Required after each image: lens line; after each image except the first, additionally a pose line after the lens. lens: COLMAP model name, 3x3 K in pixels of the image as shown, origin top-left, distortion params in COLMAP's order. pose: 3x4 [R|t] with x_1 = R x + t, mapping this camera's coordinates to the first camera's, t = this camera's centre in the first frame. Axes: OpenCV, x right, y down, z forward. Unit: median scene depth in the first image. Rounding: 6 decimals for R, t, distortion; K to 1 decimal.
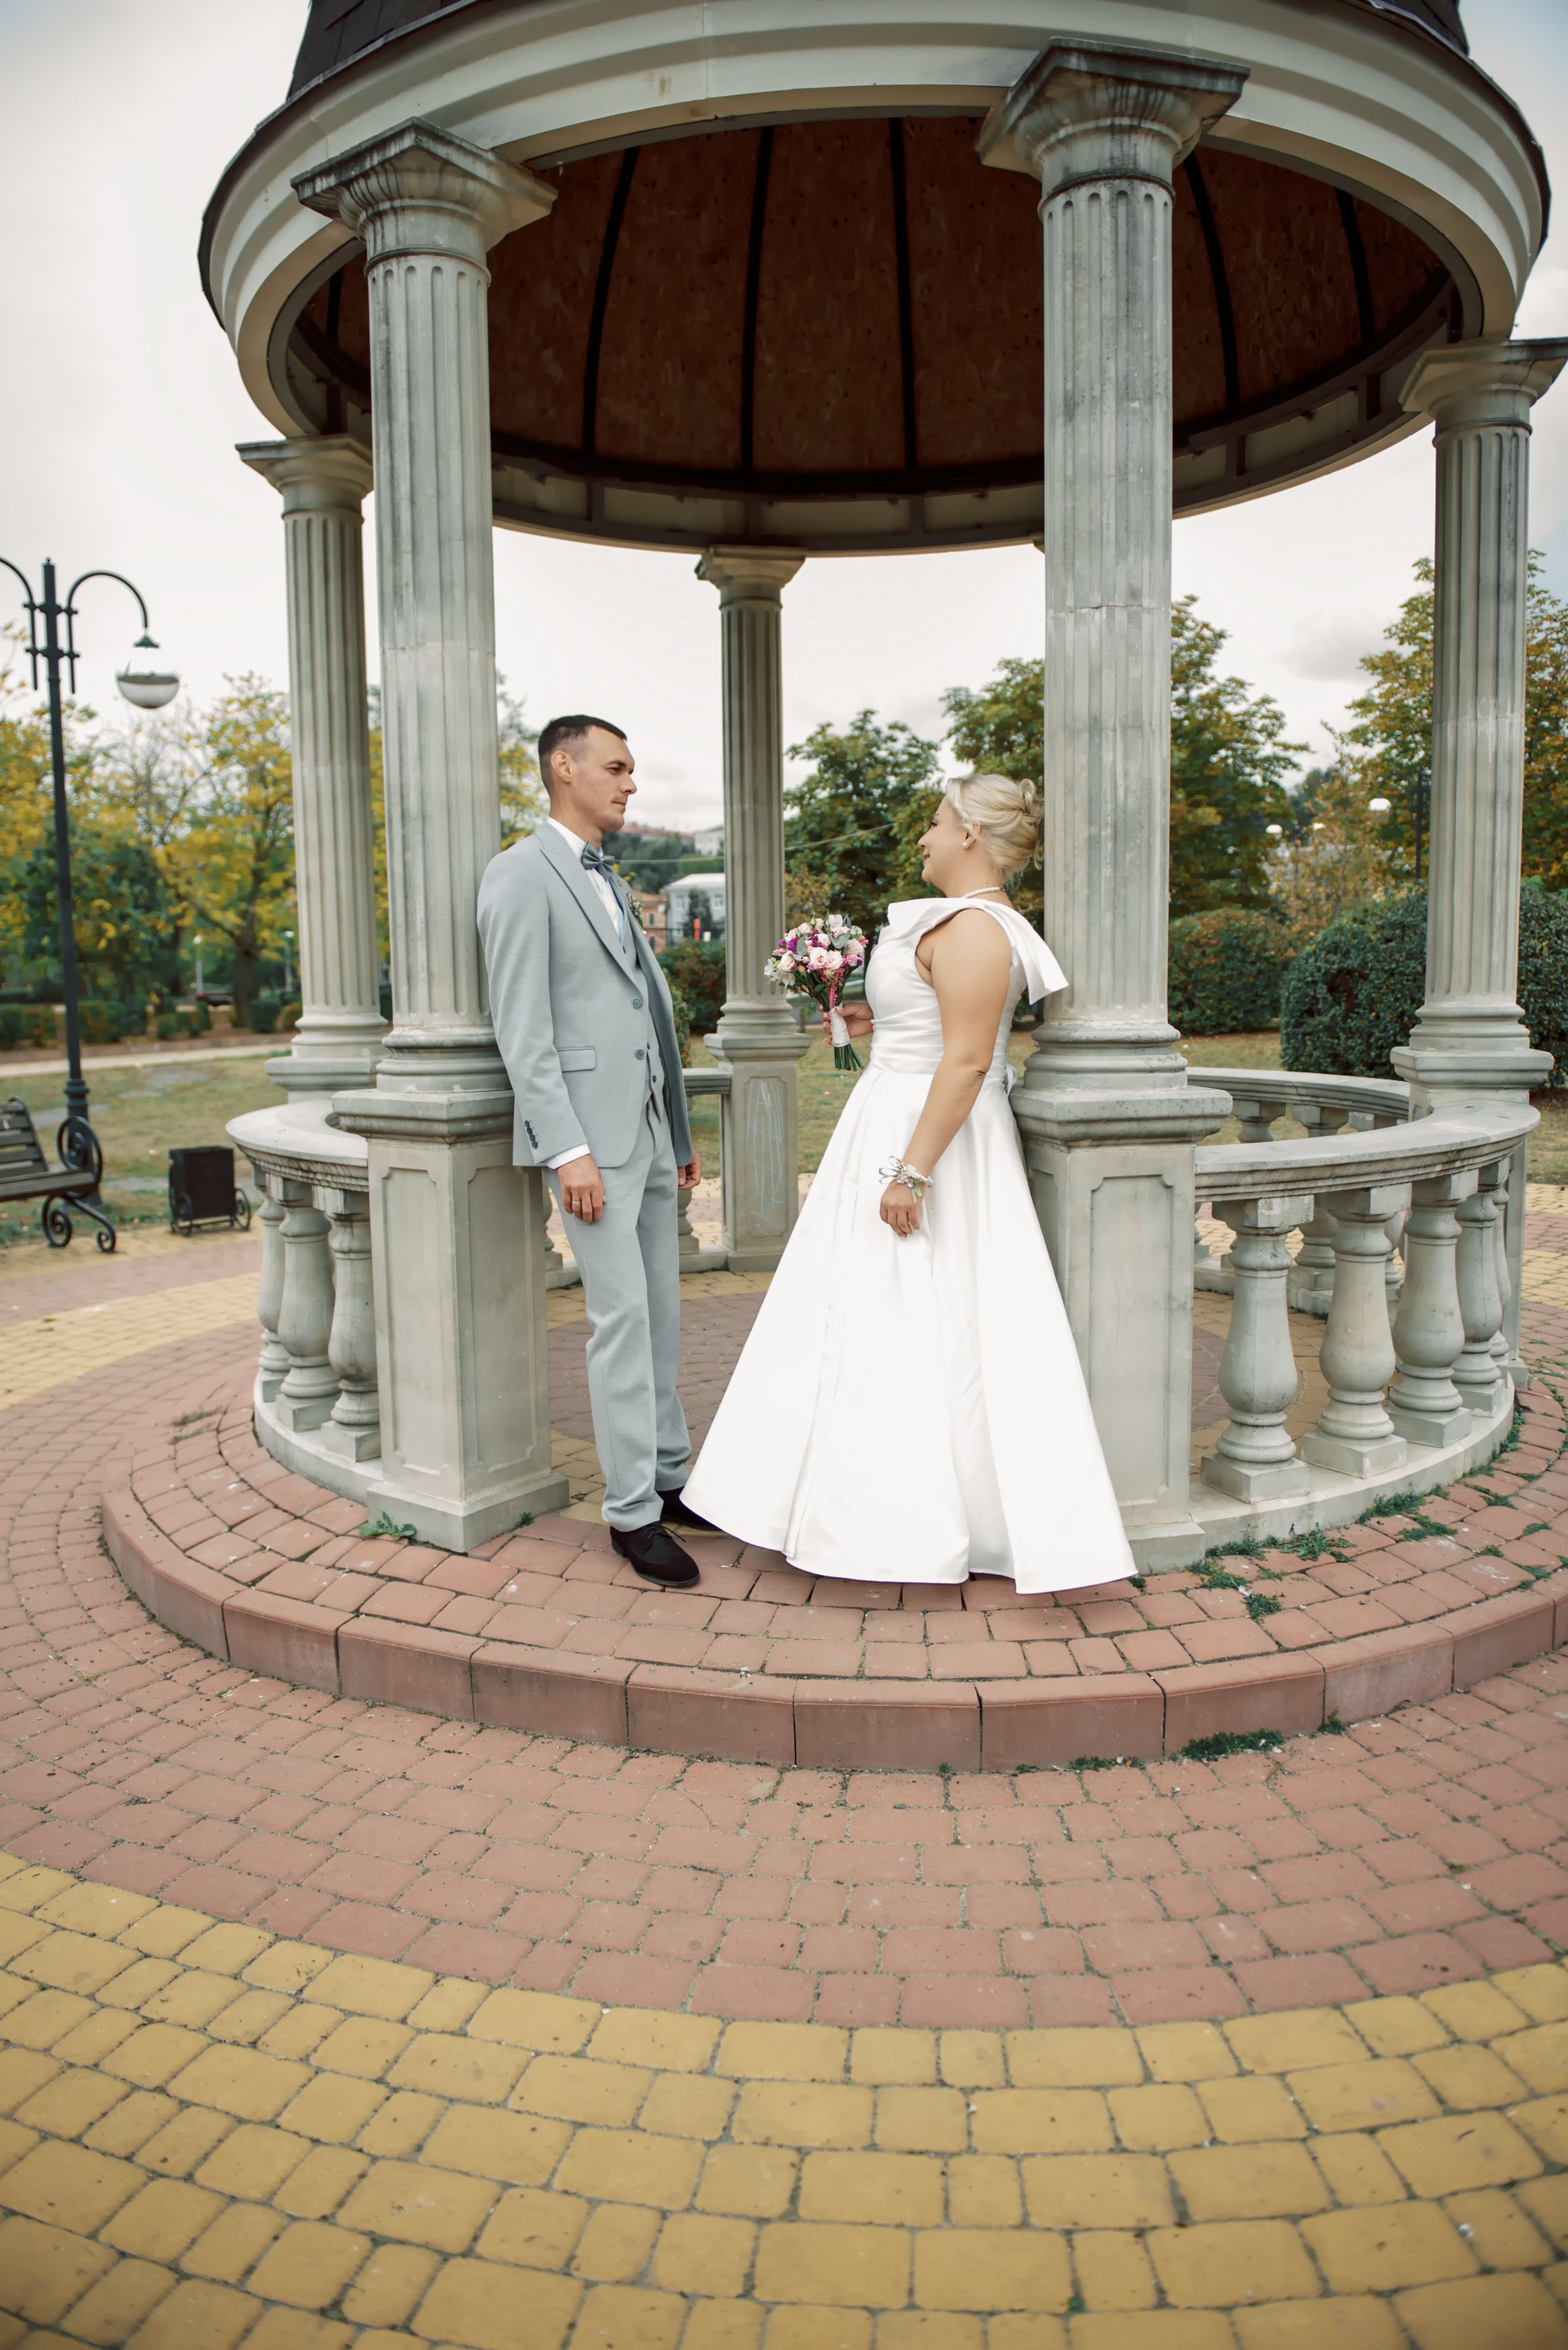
lens RADIAL K [[1606.6, 0, 784.0], [0, 1606.6, 1175.0], [0, 0, 1]] dist [-0.053969, -0.001171]
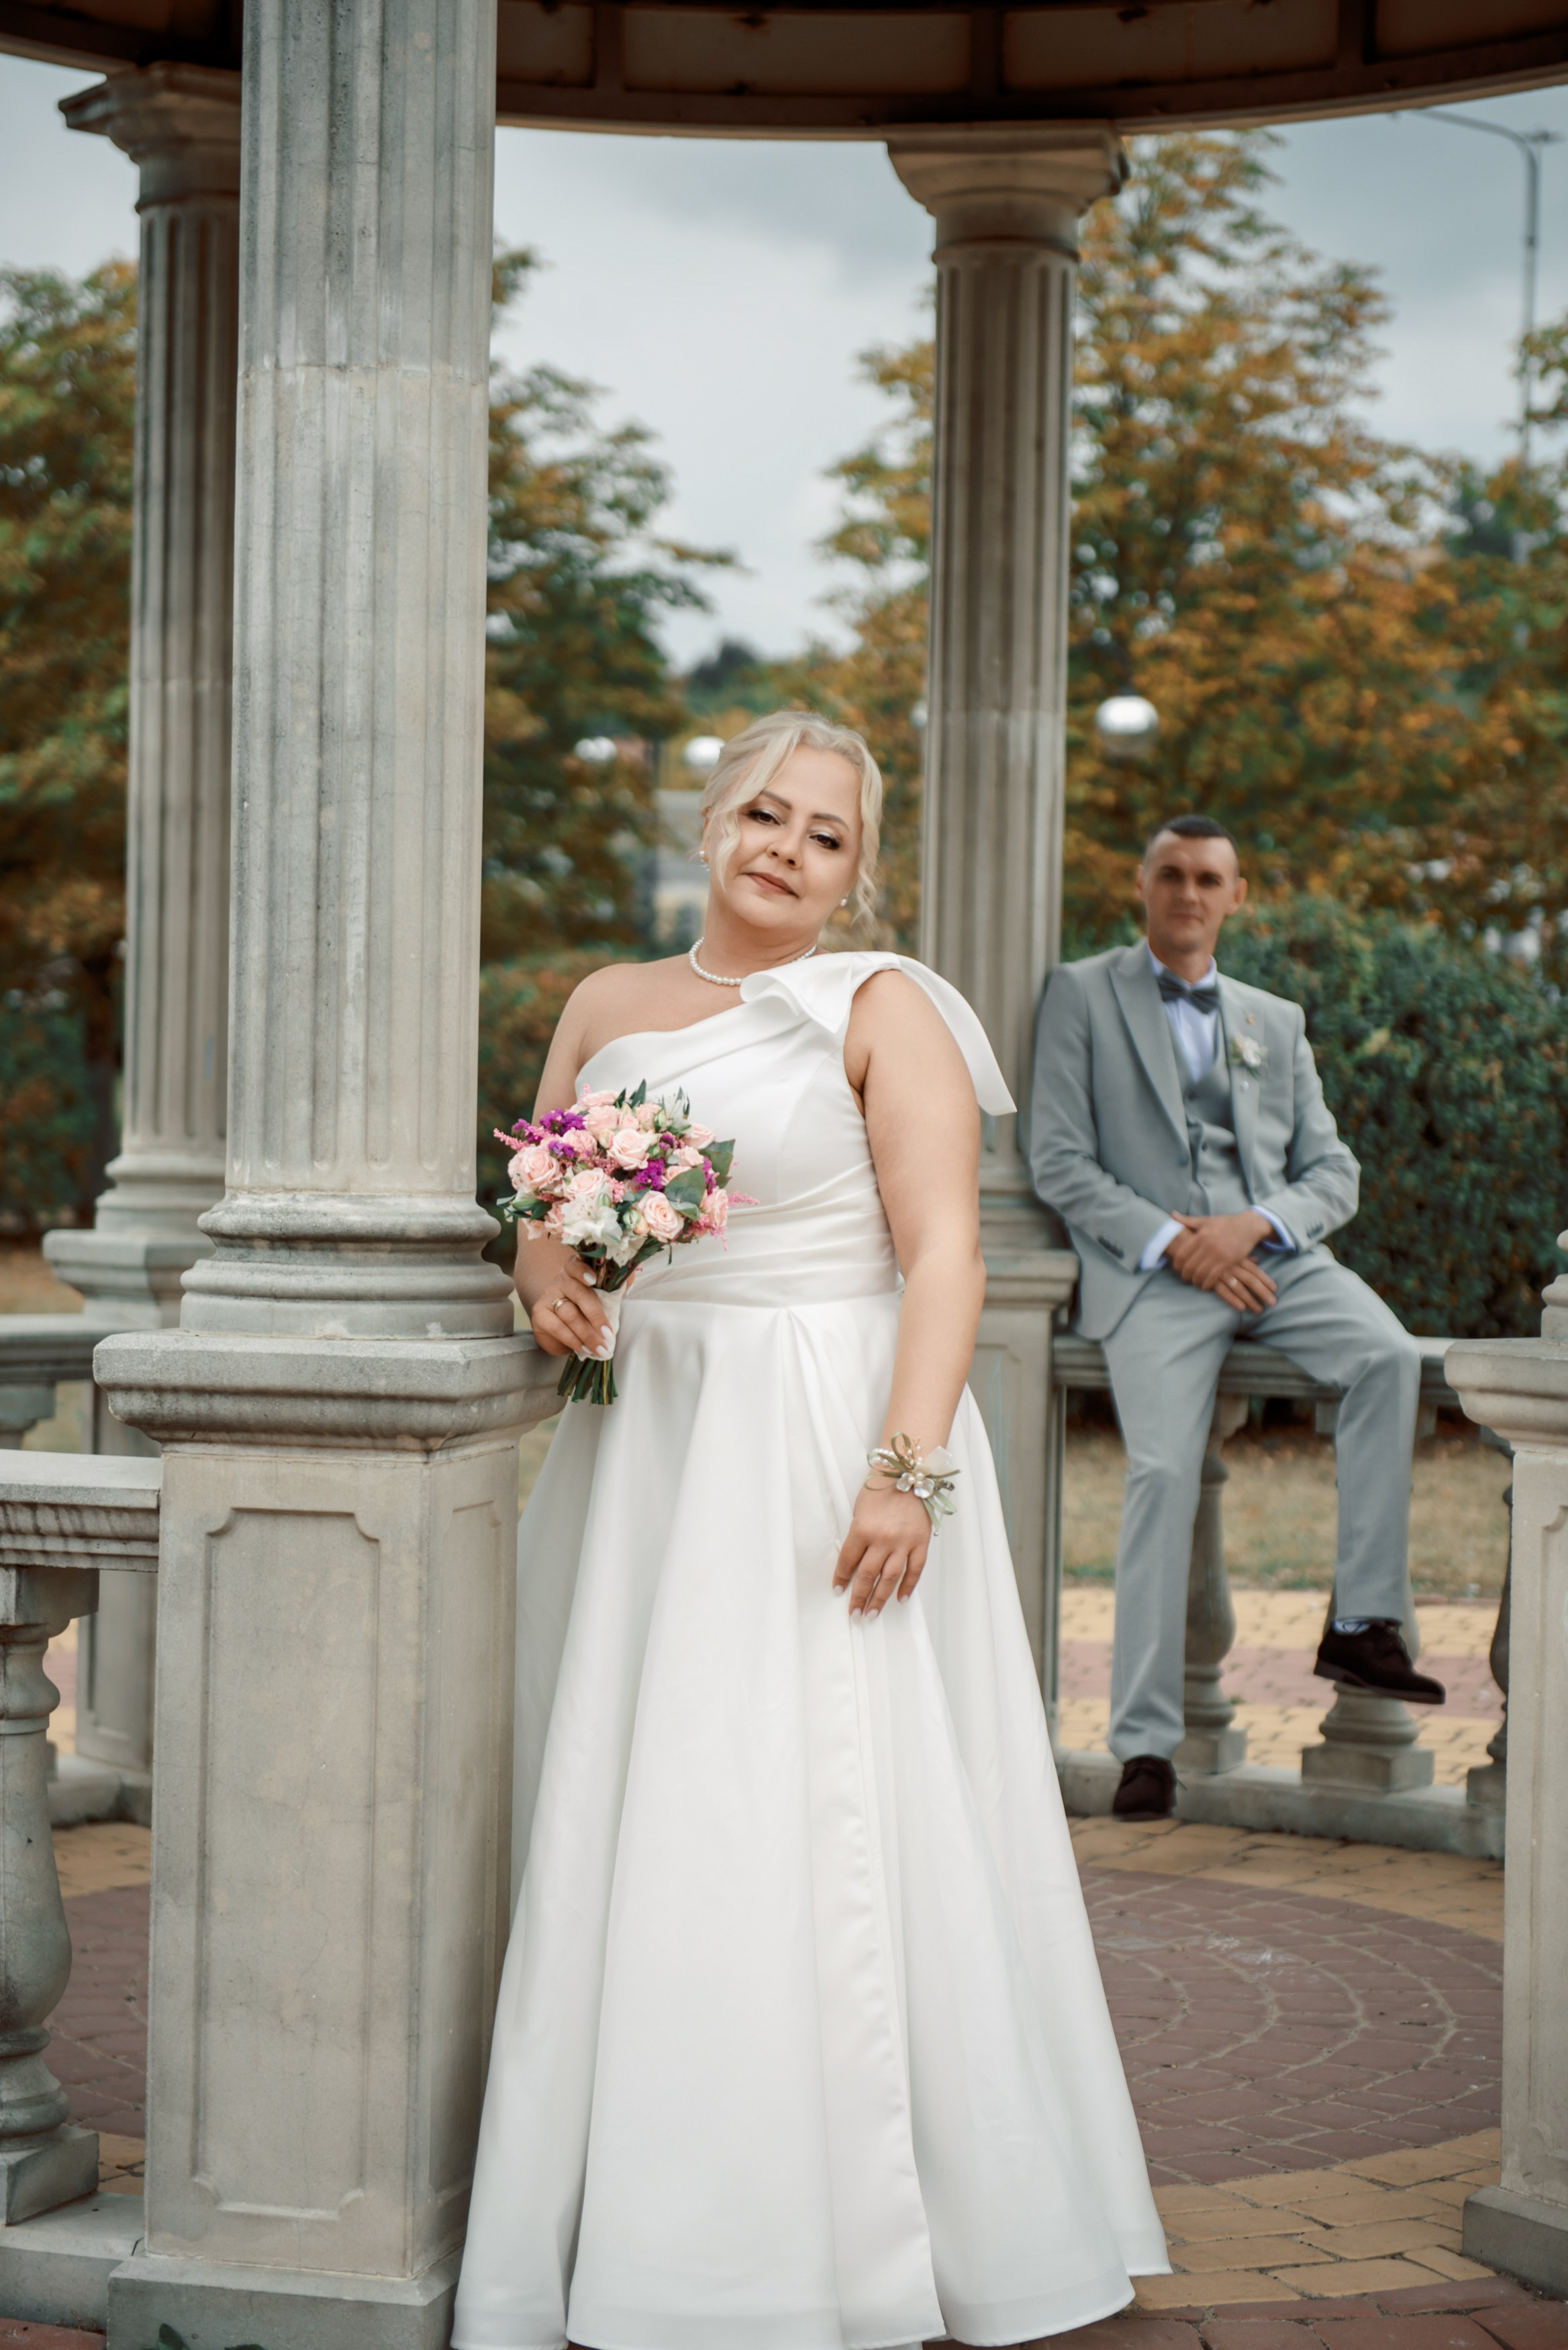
lens RADIAL K [[4384.0, 0, 784.0], [0, 4384.0, 1175.0], [0, 0, 1]] dist [0.256773, -1.408943]
pose [[0.931700, 0.029185, 0.362055, -0.284283], [0.009753, 0.994397, -0.105256, 0.017258], [-0.363099, 0.101599, 0.926195, -0.098502]]
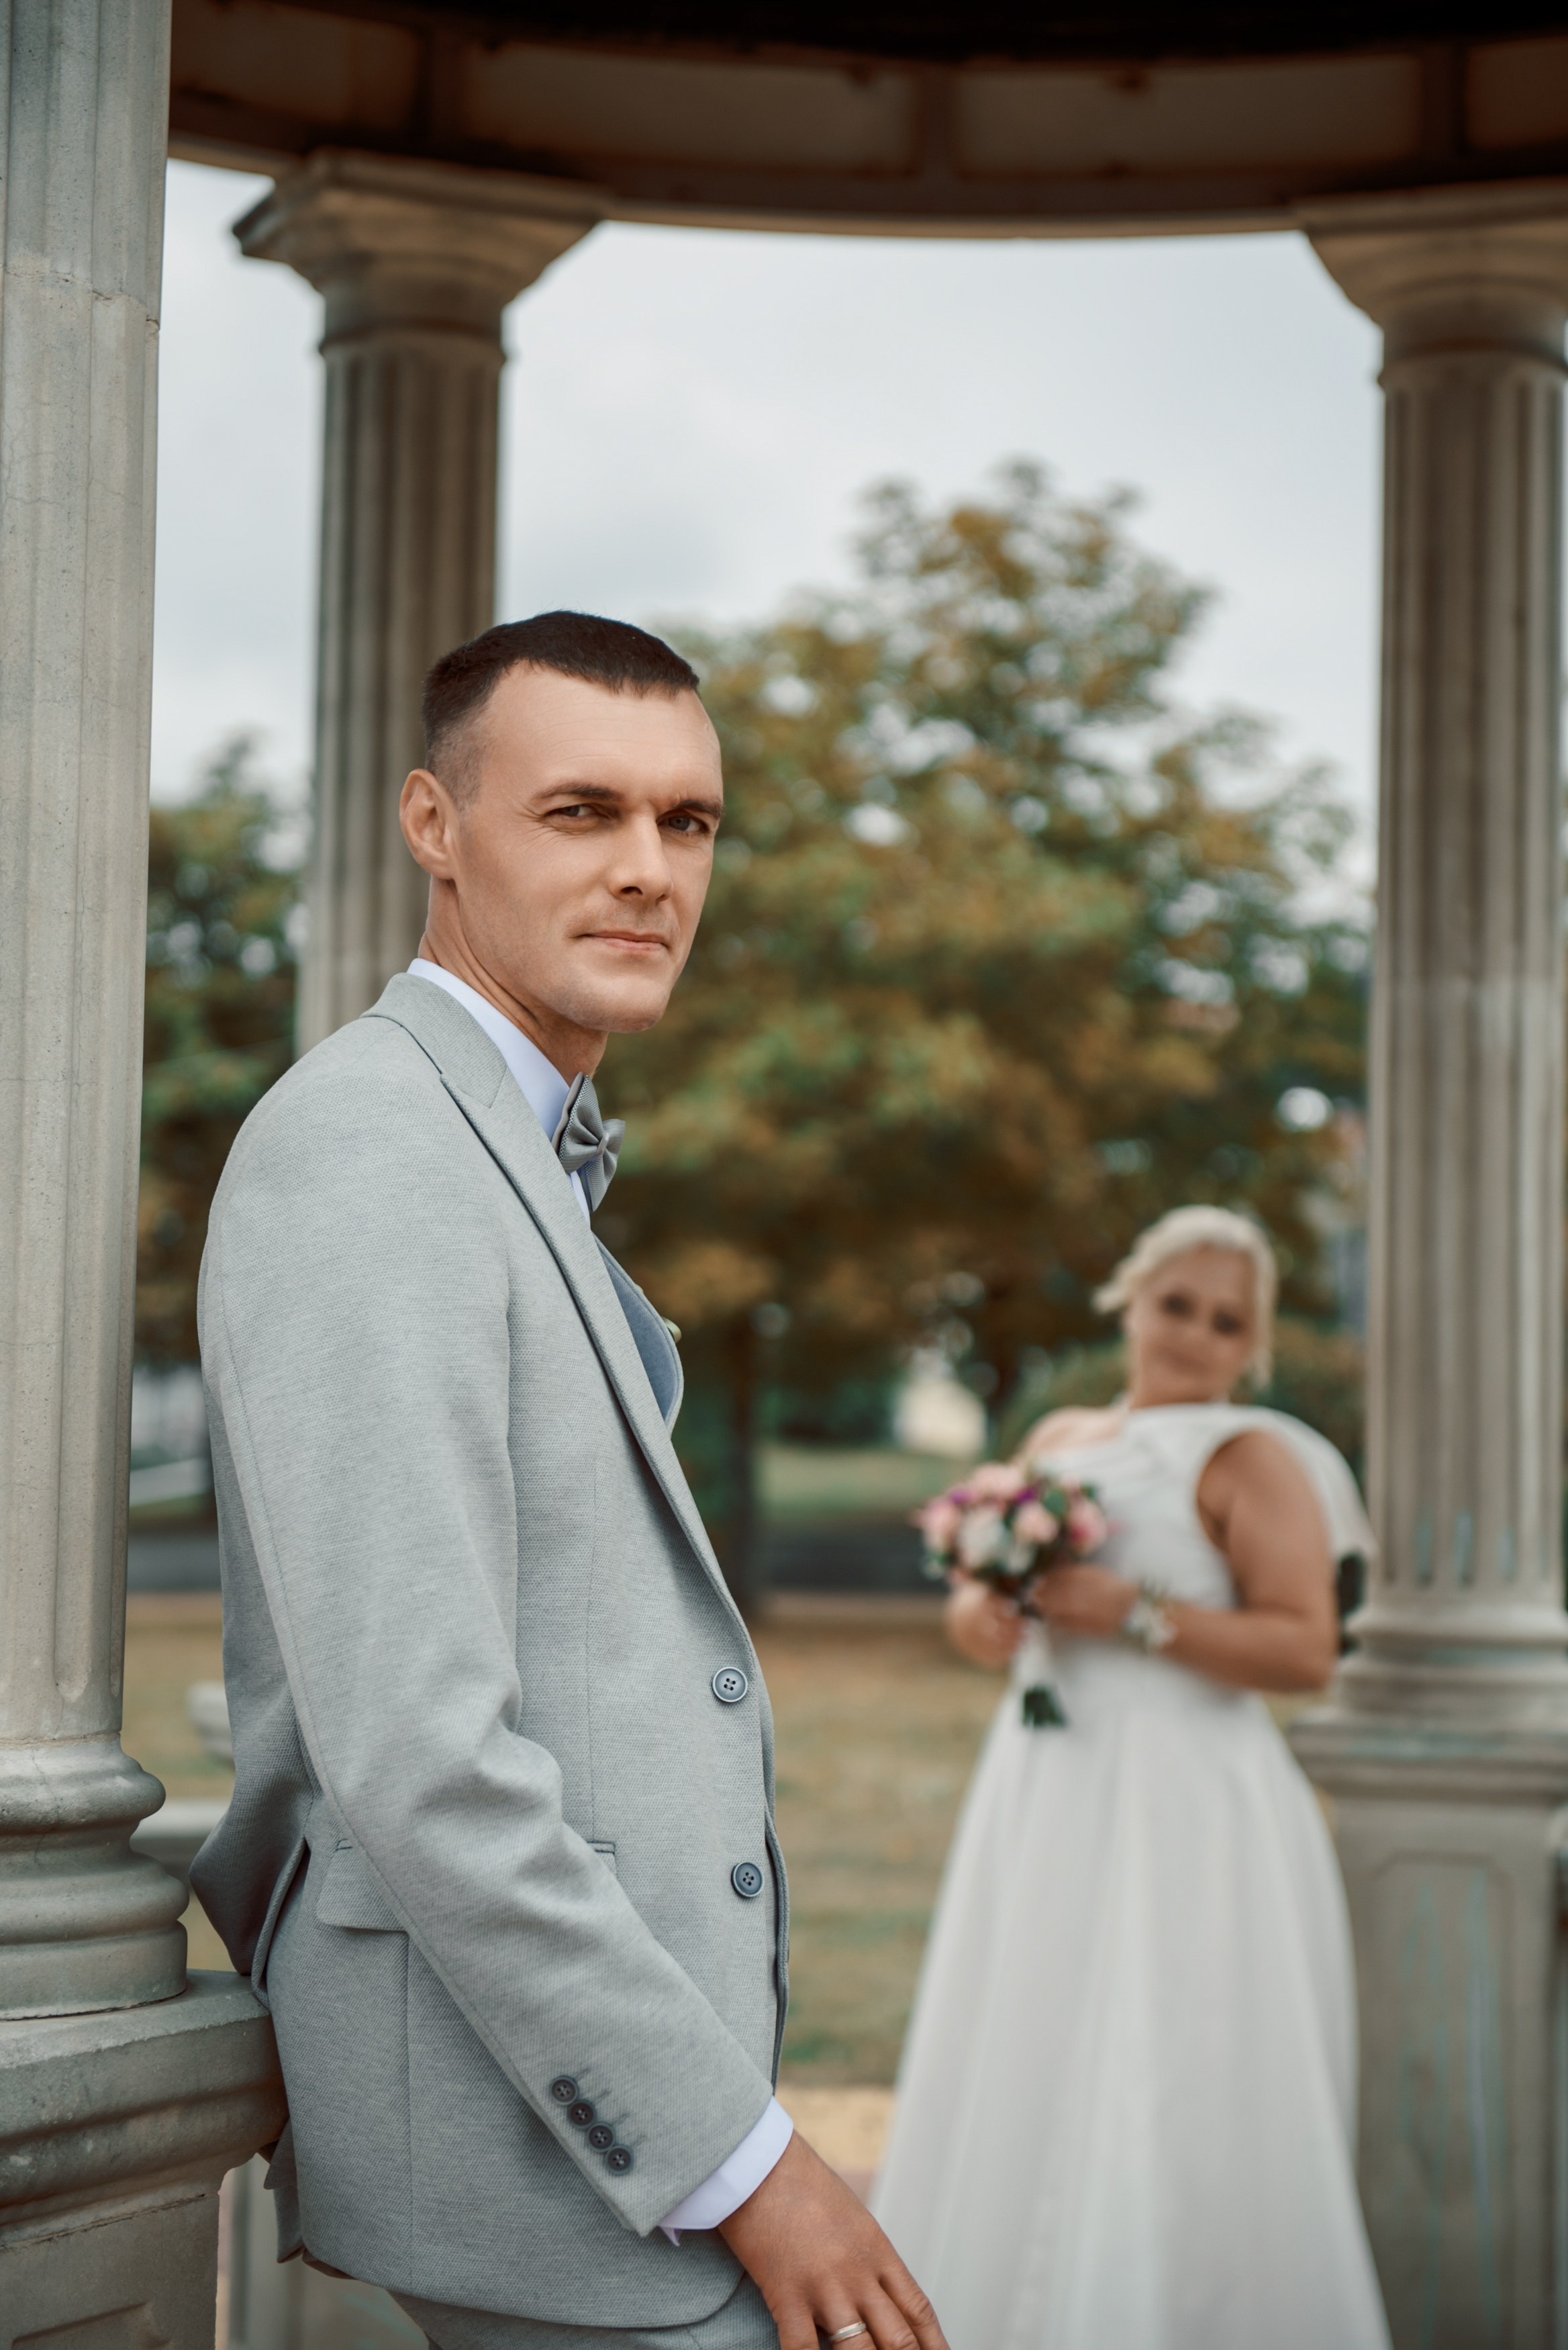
lens RADIAL K [[4440.3, 0, 784.0], [0, 4440.3, 1175.0], [0, 0, 1]] dist [0.064342, 0.277713]
pose [[0.979541, 0.047556, 0.195543, -0.111327], [-0.010125, 0.982092, -0.188128, -0.025919], [-0.200988, 0.182300, 0.962482, 0.149801]]
